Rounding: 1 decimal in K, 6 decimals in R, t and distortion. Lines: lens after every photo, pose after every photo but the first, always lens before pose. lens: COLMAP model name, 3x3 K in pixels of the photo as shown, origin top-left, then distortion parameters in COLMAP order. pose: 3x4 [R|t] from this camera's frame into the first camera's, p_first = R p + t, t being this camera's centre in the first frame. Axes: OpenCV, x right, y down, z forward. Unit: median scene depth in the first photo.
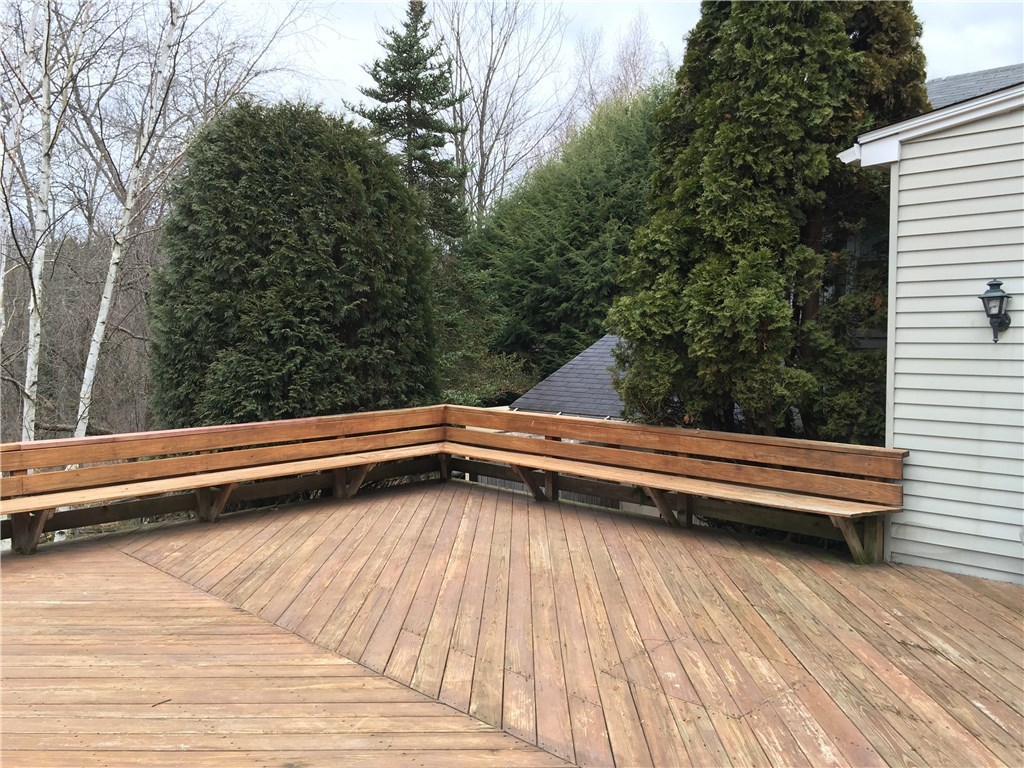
lens RADIAL K [[858.9, 0, 505.7], [0, 858.9, 388.1], [0, 0, 1]] dist [0.037596, -0.049984]
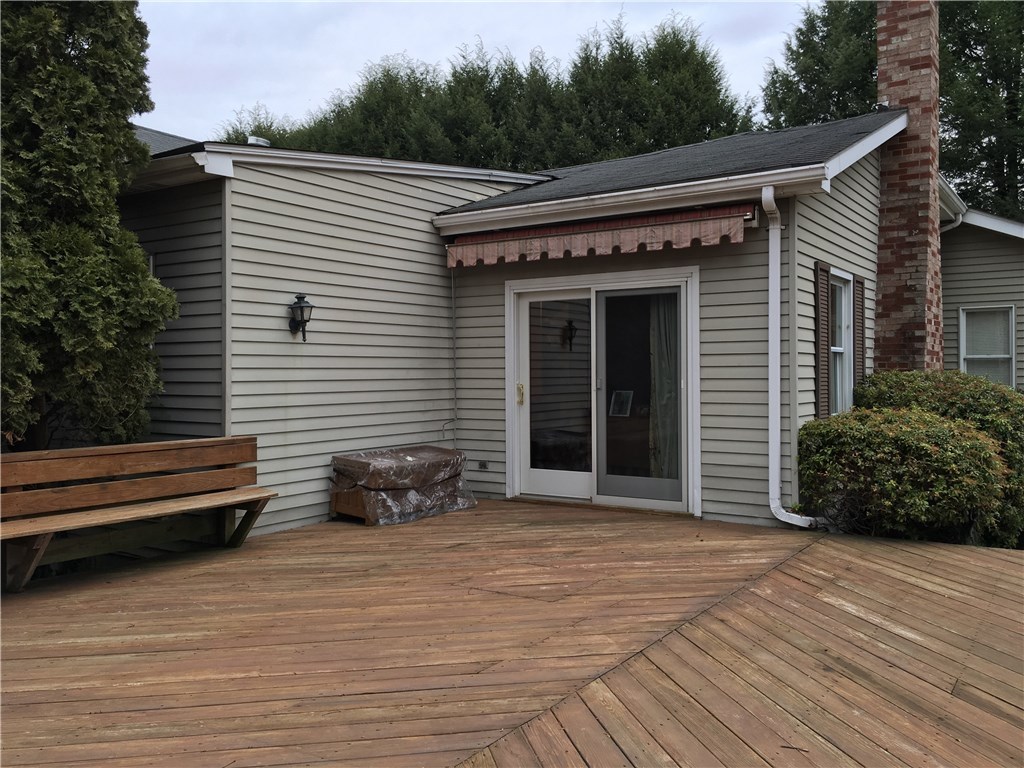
lens RADIAL K [[858.9, 0, 505.0], [0, 858.9, 378.9], [0, 0, 1]] dist [0.037596, -0.049984]
pose [[-0.187930, -0.003708, 0.982175, -0.768548], [0.070351, 0.997374, 0.017227, 0.002342], [-0.979660, 0.072334, -0.187175, 0.953259]]
